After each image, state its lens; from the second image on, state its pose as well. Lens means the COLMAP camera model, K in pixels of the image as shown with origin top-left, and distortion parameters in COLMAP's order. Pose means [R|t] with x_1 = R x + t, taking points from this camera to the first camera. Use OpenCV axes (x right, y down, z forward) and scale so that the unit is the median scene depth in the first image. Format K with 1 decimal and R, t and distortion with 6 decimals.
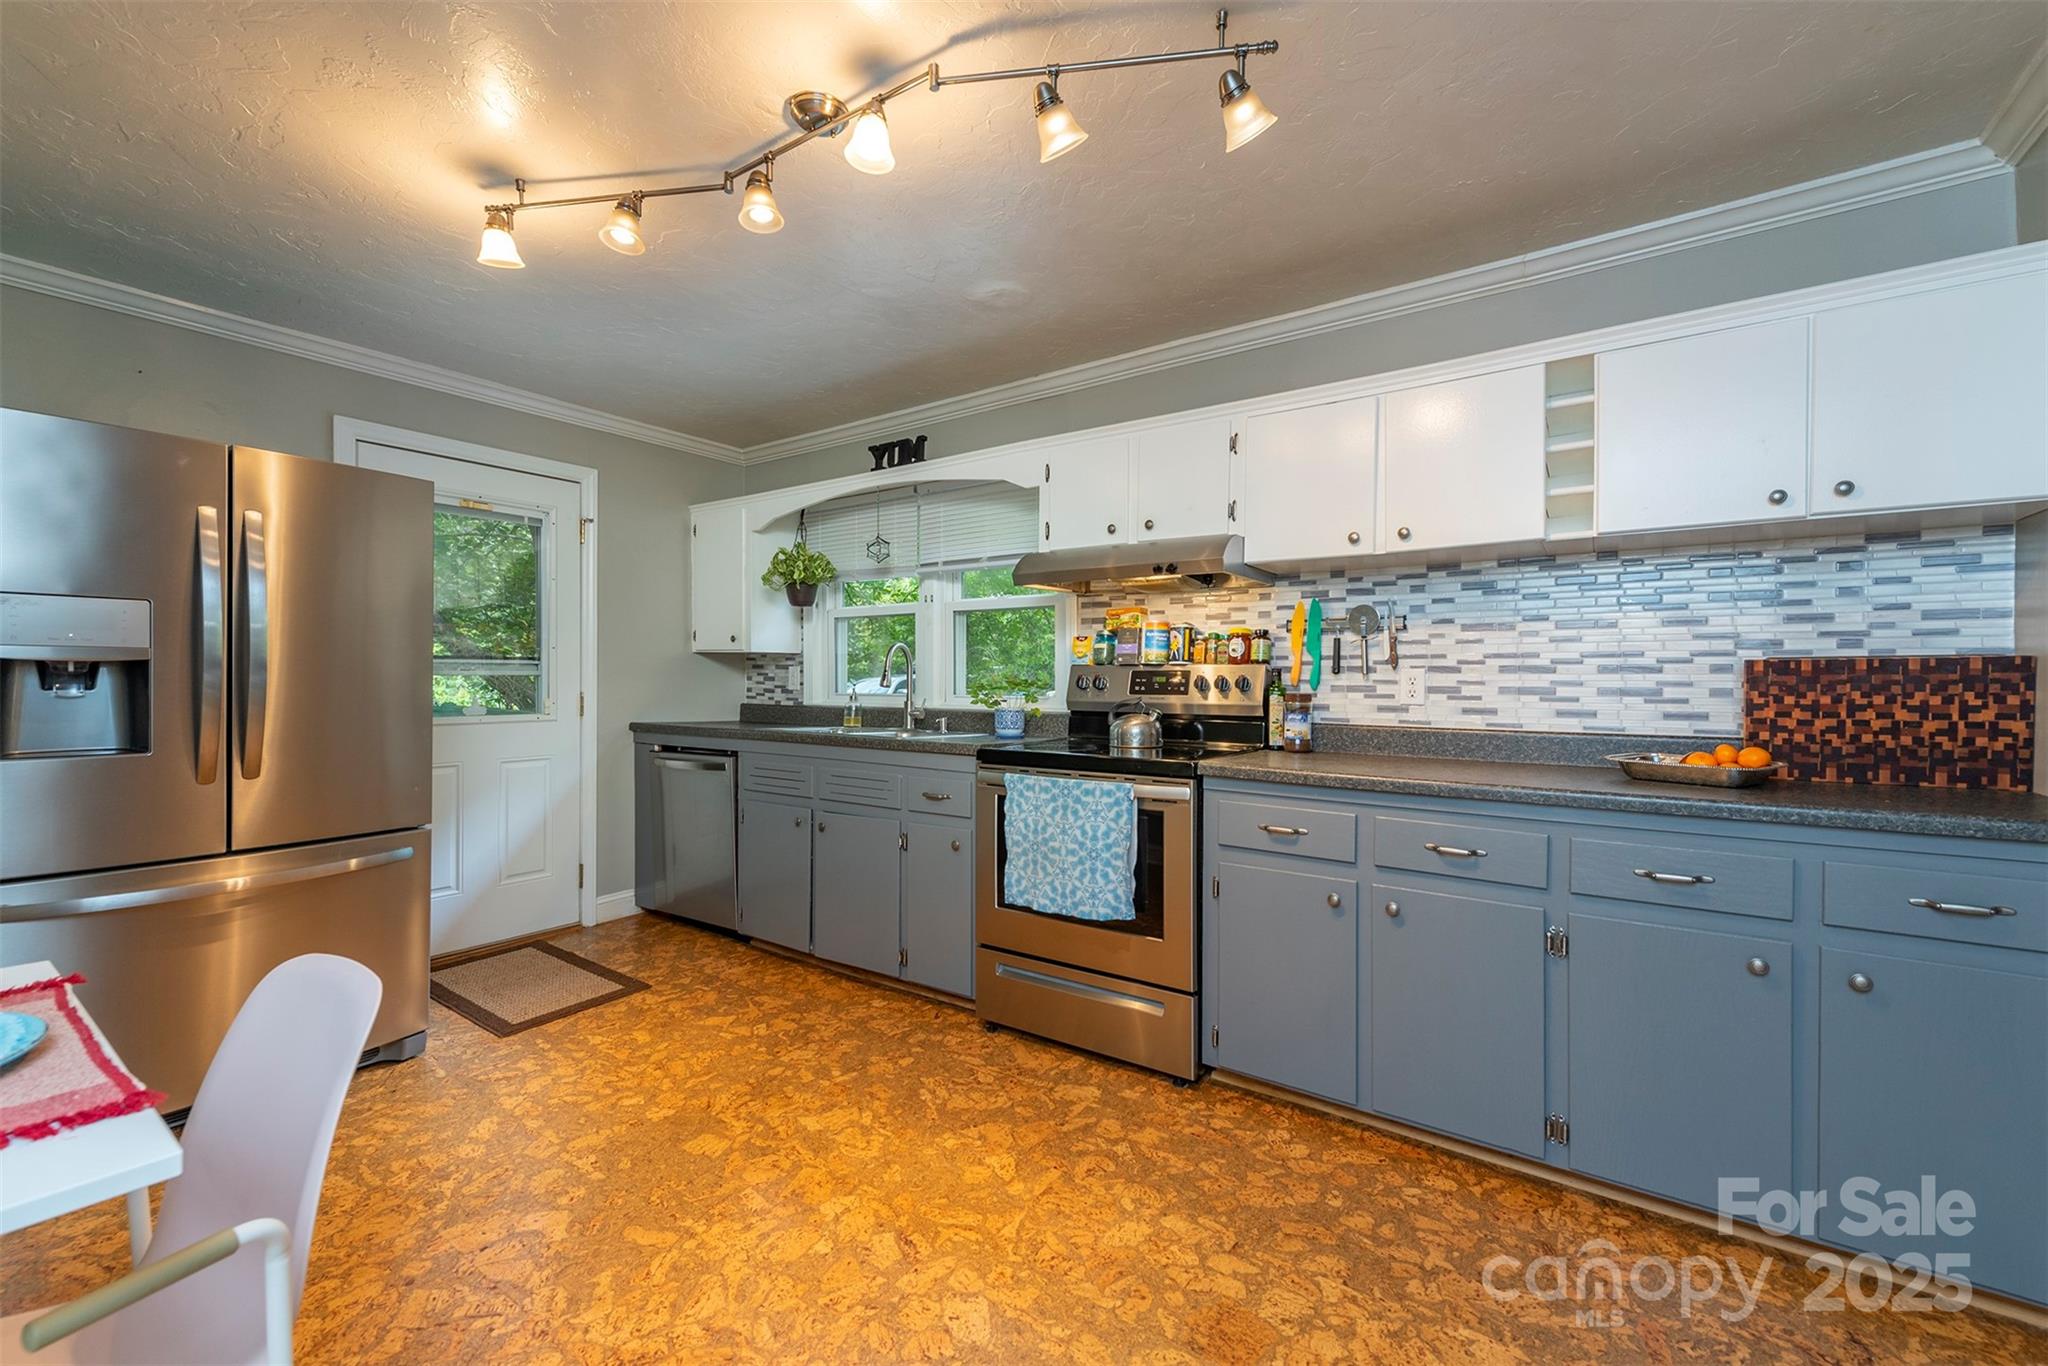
lens RADIAL K [[810.4, 0, 1046.6], [0, 810.4, 680.5], [0, 0, 1]] dist [0.008883, -0.000345]
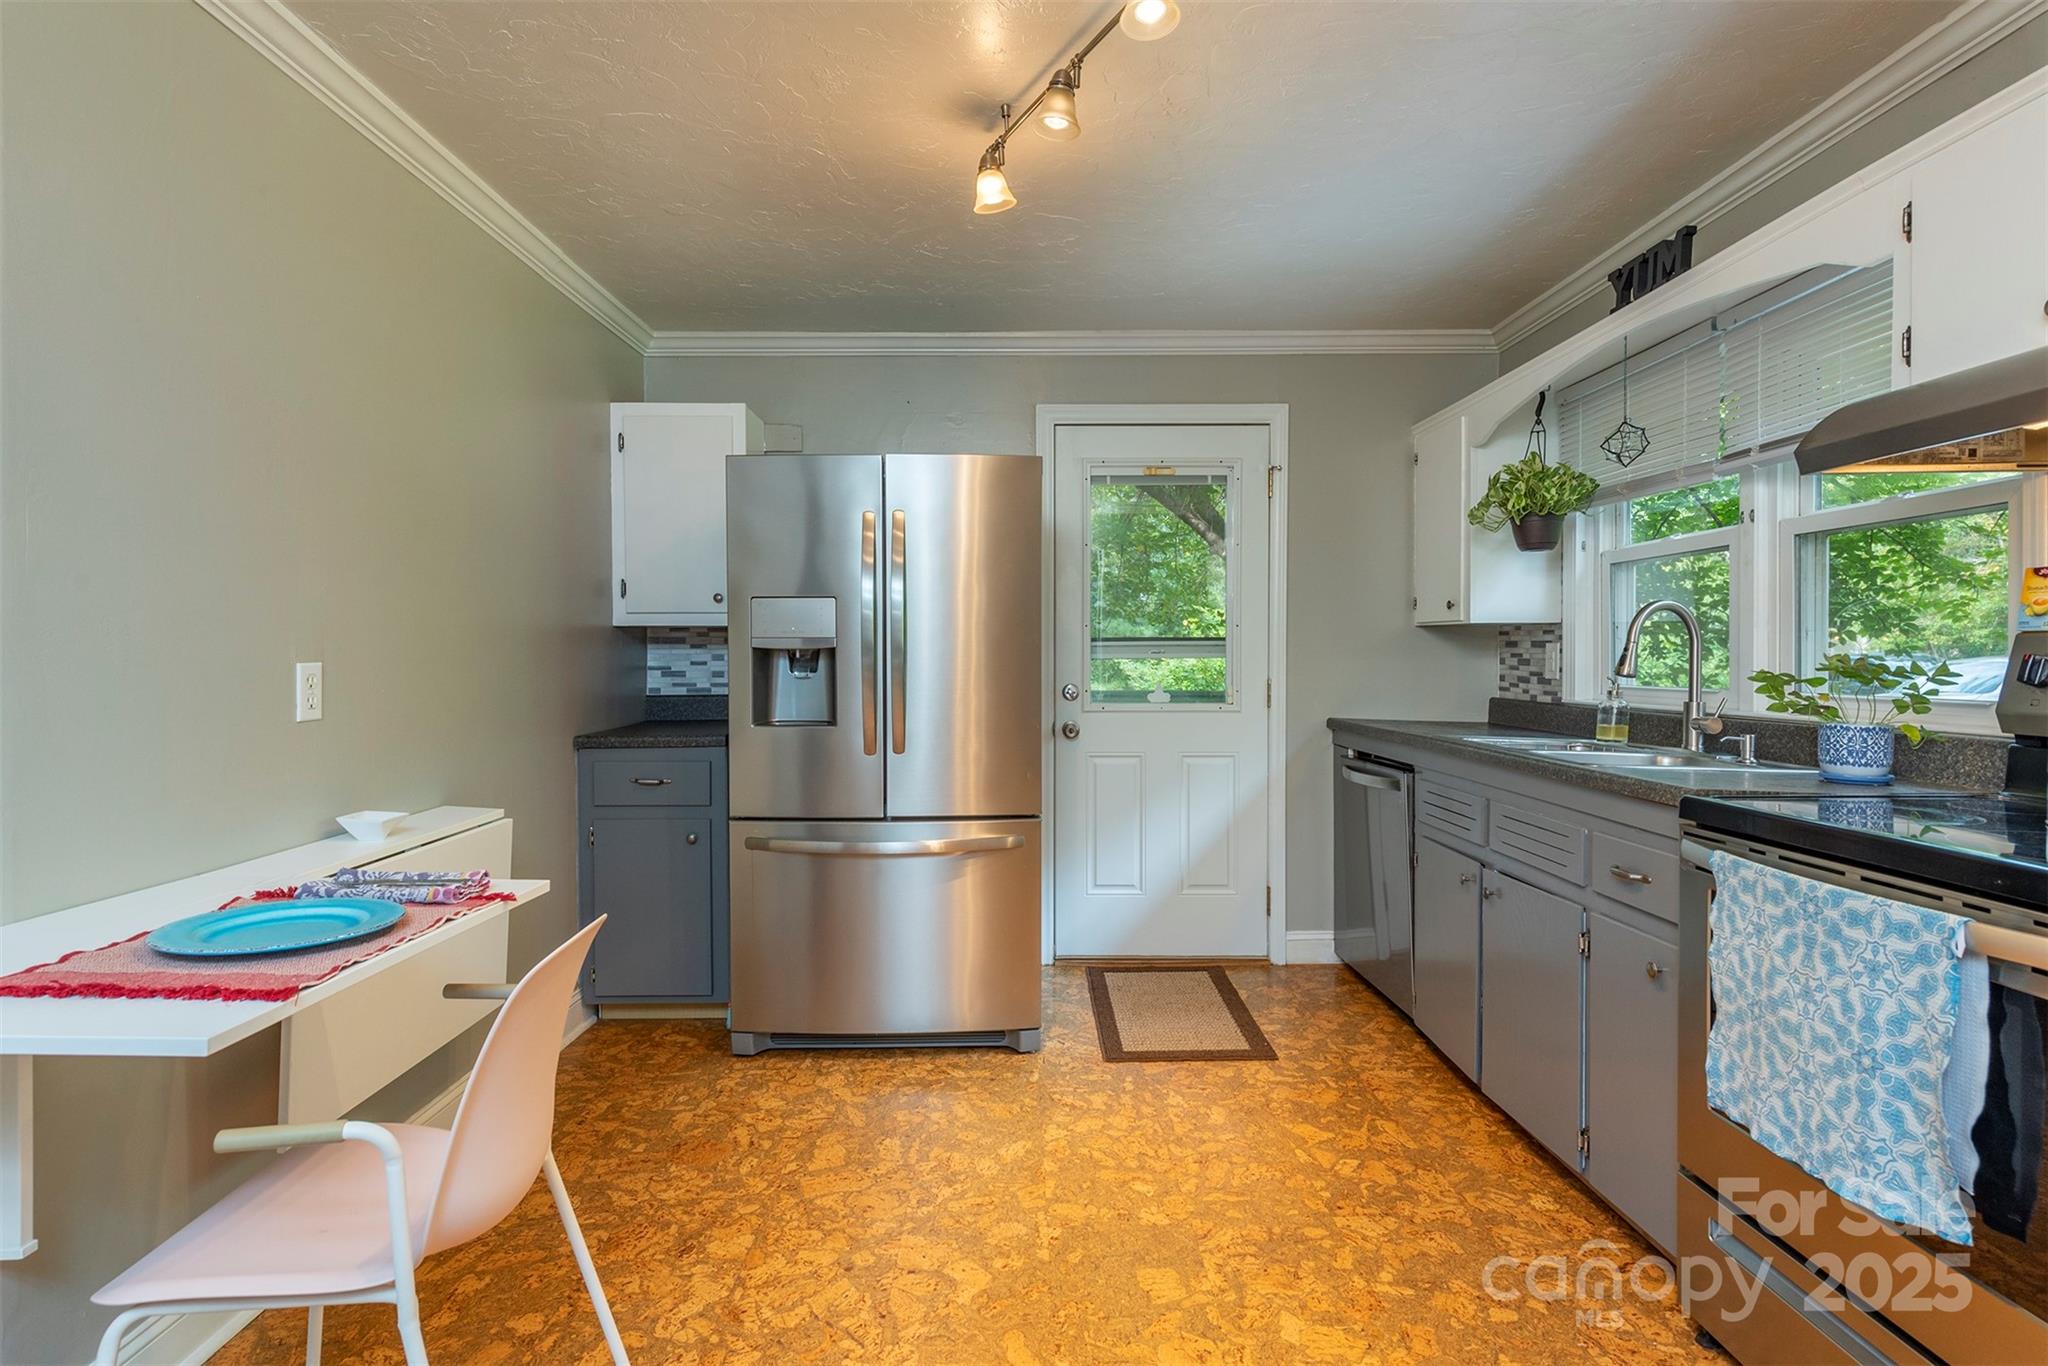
lens RADIAL K [[1062.9, 0, 1036.0], [0, 1062.9, 670.5], [0, 0, 1]] dist [0.016004, -0.014366]
pose [[0.565750, 0.005573, -0.824558, 0.256727], [0.000778, 0.999973, 0.007293, -0.002832], [0.824576, -0.004767, 0.565731, 0.272878]]
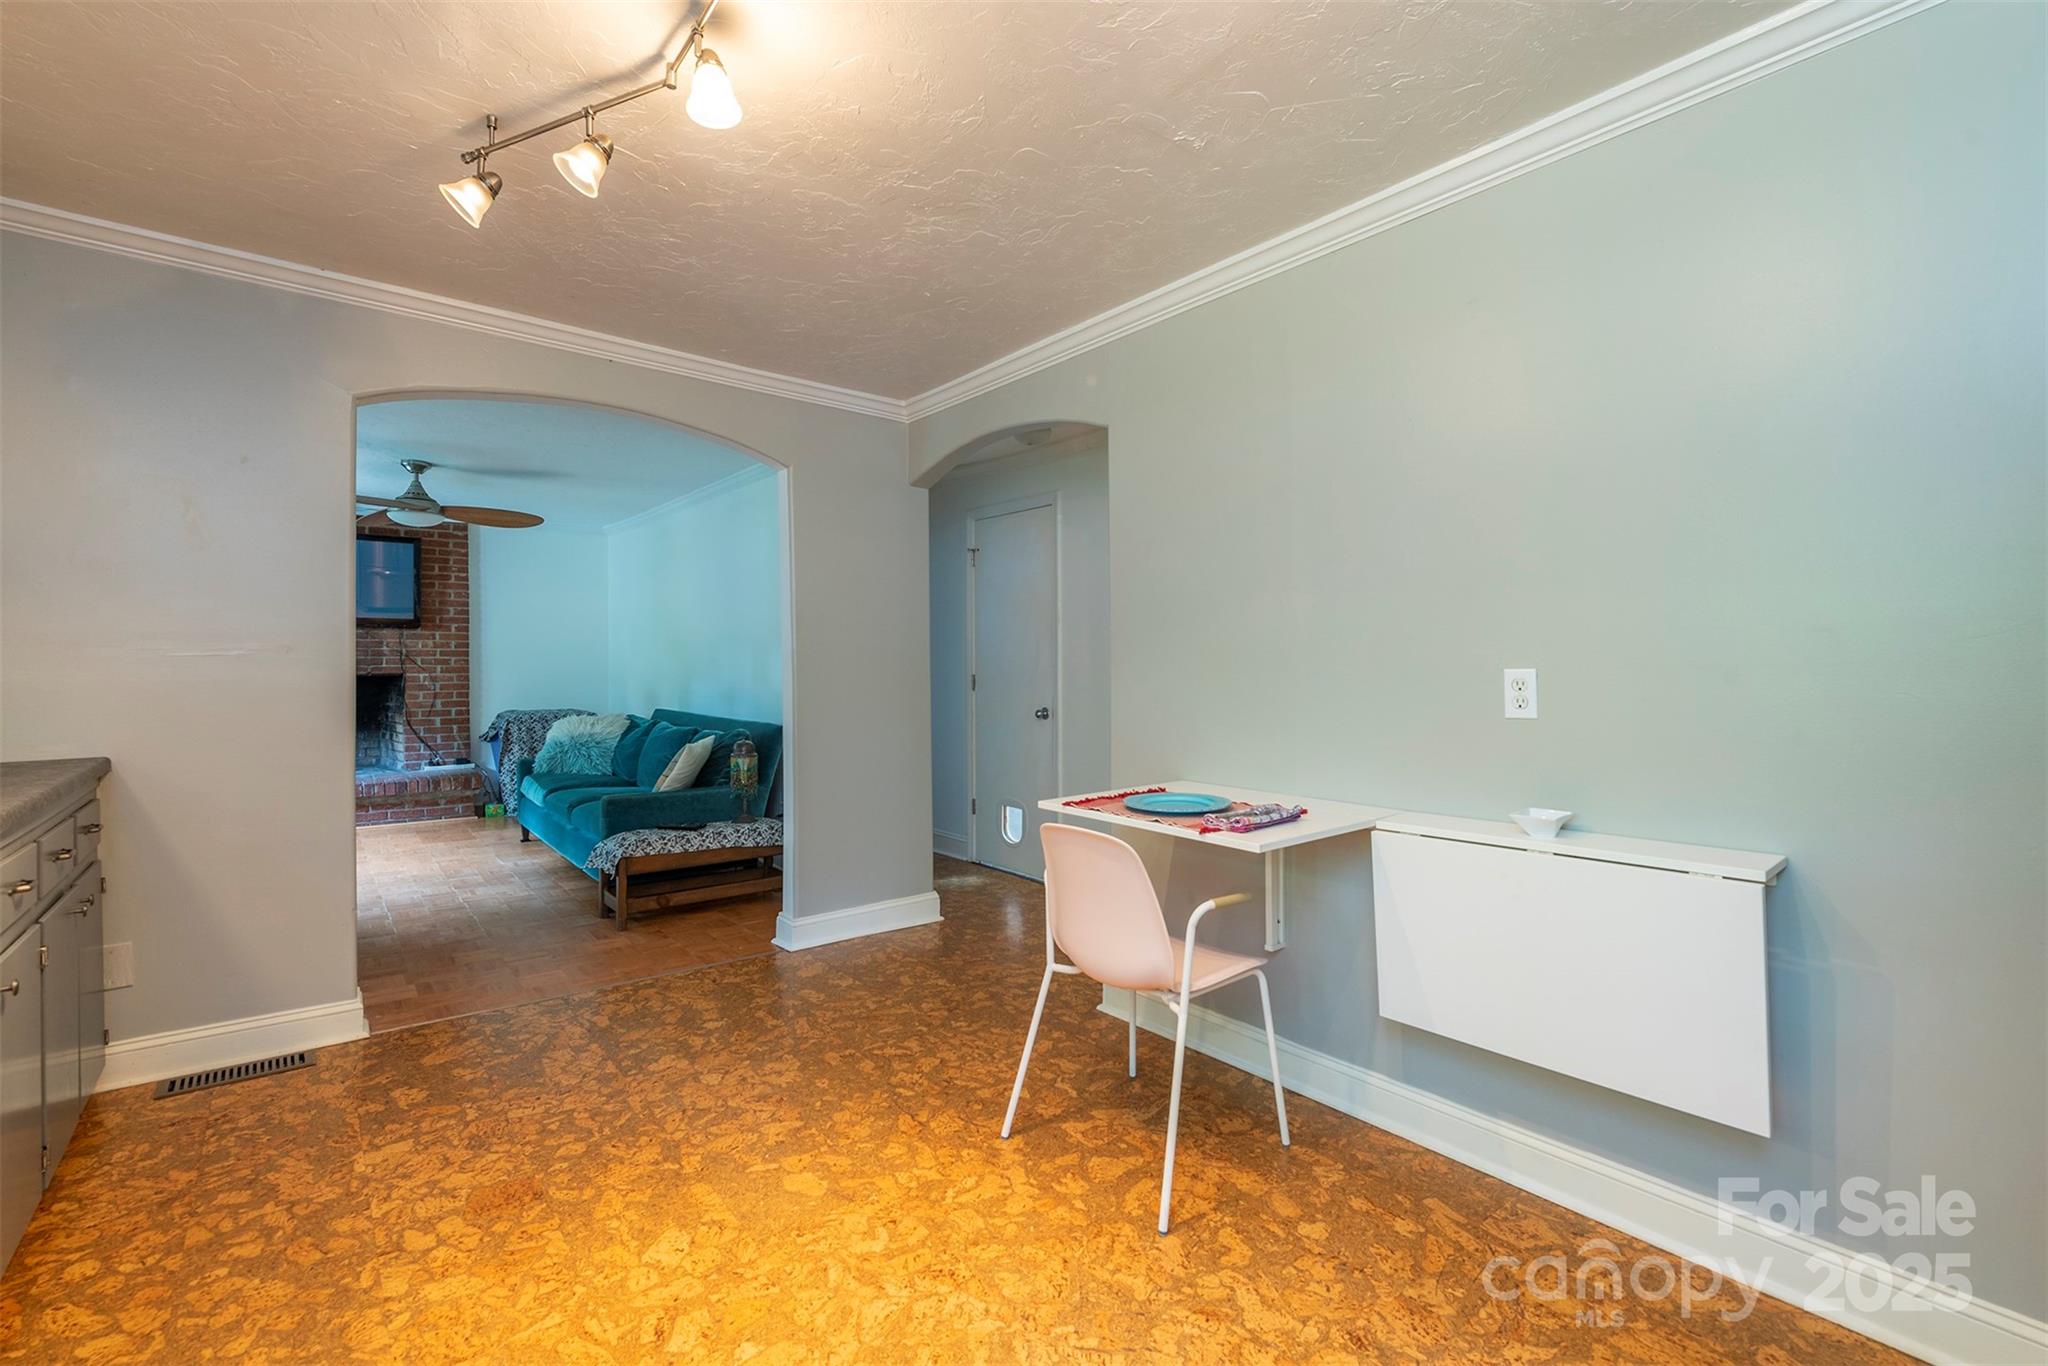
lens RADIAL K [[897.7, 0, 1014.2], [0, 897.7, 684.5], [0, 0, 1]] dist [0.008221, -0.000661]
pose [[-0.948016, -0.007438, 0.318135, -0.533334], [0.001534, 0.999608, 0.027942, -0.011855], [-0.318218, 0.026978, -0.947634, 1.145120]]
